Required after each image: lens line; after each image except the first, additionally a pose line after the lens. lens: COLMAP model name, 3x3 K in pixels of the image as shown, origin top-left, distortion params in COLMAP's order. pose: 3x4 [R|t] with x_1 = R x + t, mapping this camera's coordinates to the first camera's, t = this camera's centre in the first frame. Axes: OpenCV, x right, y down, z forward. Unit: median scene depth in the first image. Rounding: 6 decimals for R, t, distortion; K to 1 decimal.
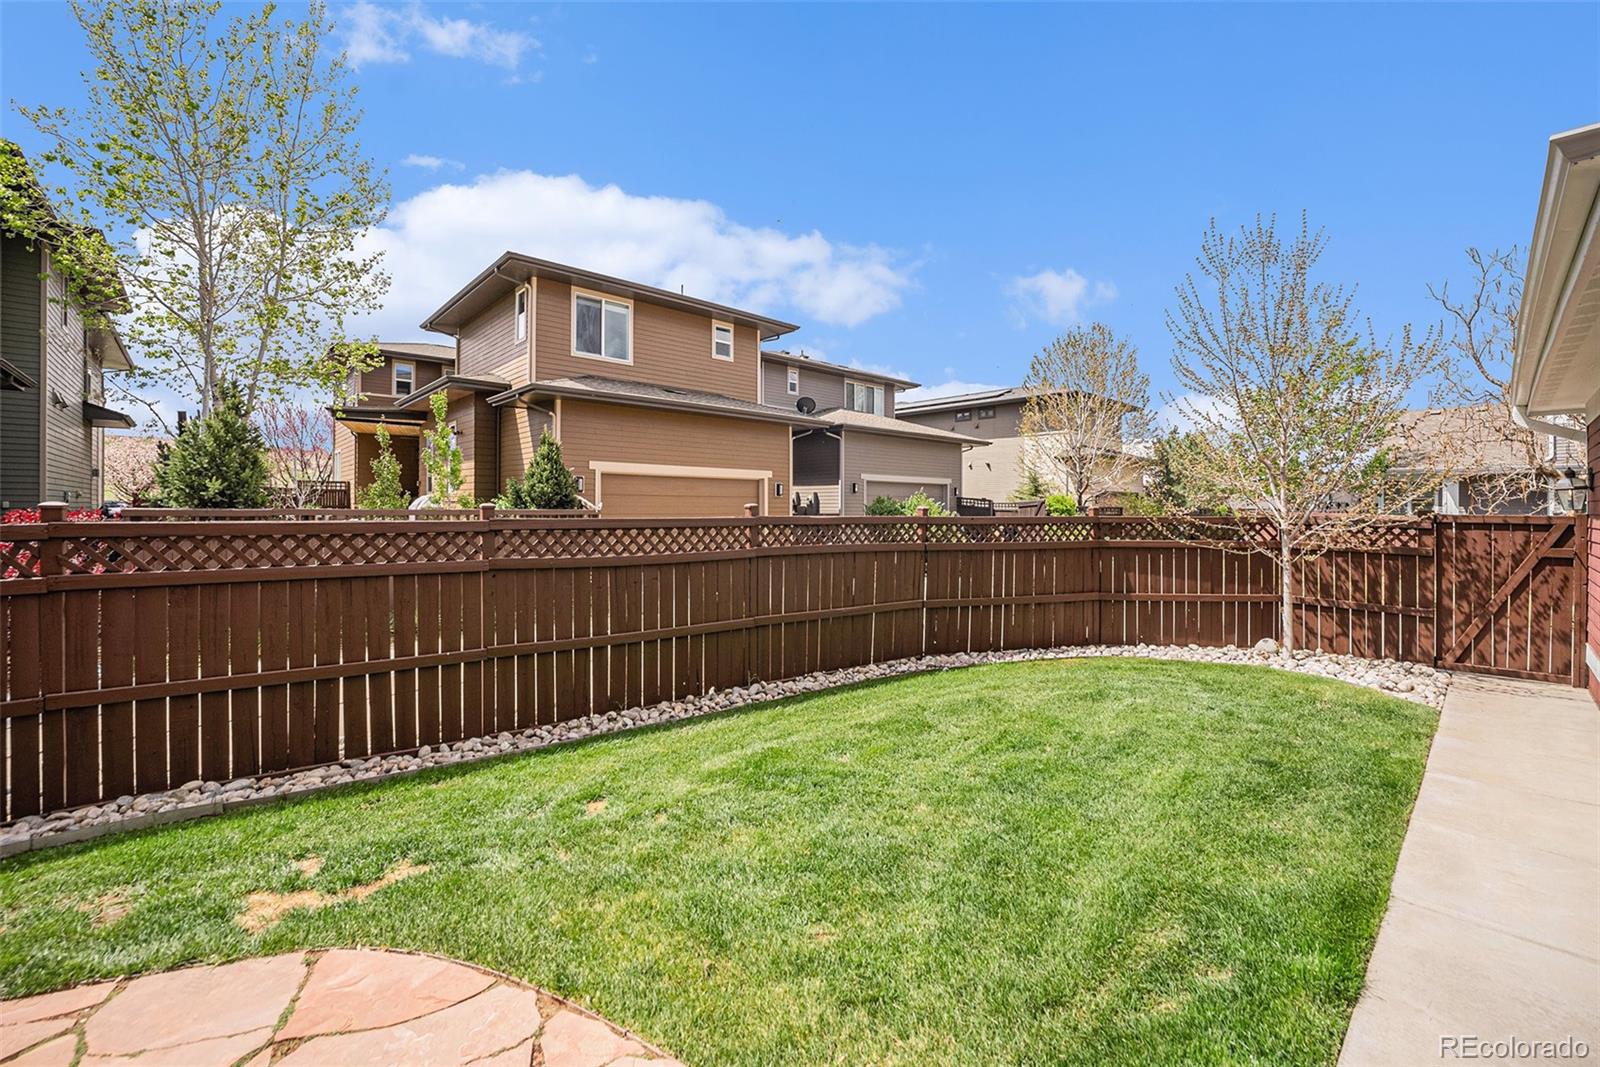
lens RADIAL K [[662.0, 0, 791.0], [0, 662.0, 508.3], [0, 0, 1]] dist [-0.013919, -0.001082]
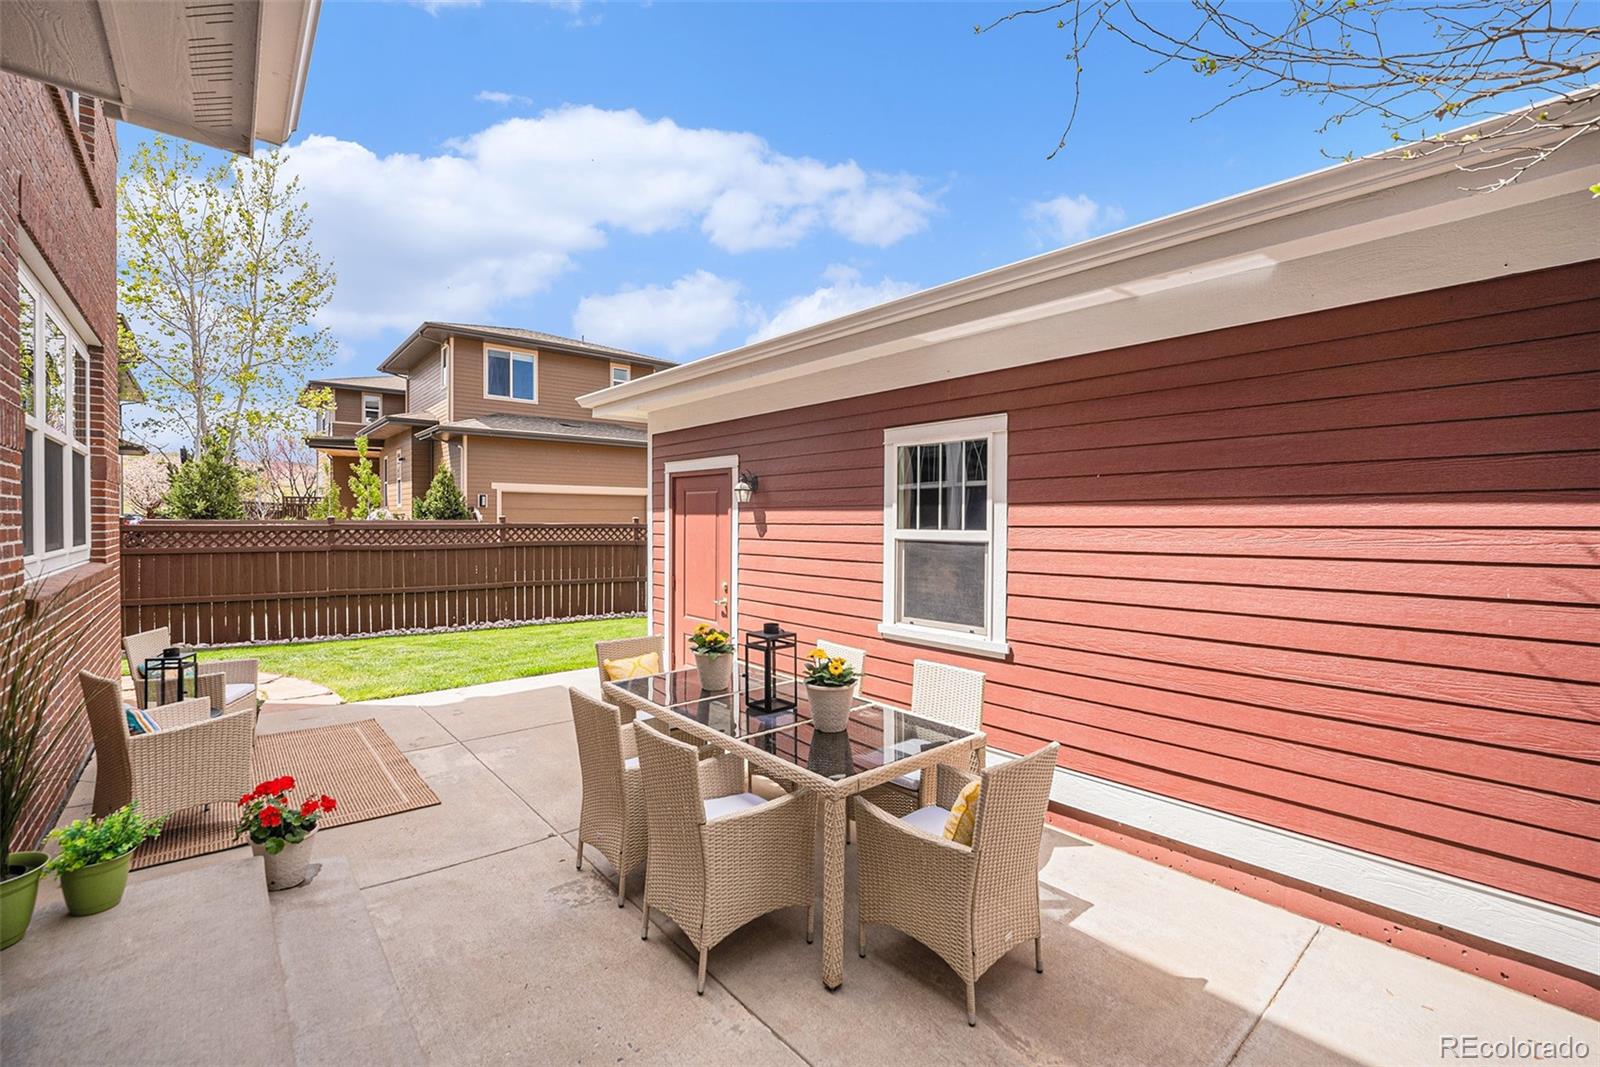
lens RADIAL K [[696.1, 0, 808.8], [0, 696.1, 533.8], [0, 0, 1]] dist [-0.025191, 0.004446]
pose [[0.999810, -0.000950, -0.019473, 0.326402], [0.001340, 0.999798, 0.020043, 0.001973], [0.019450, -0.020065, 0.999609, -0.328176]]
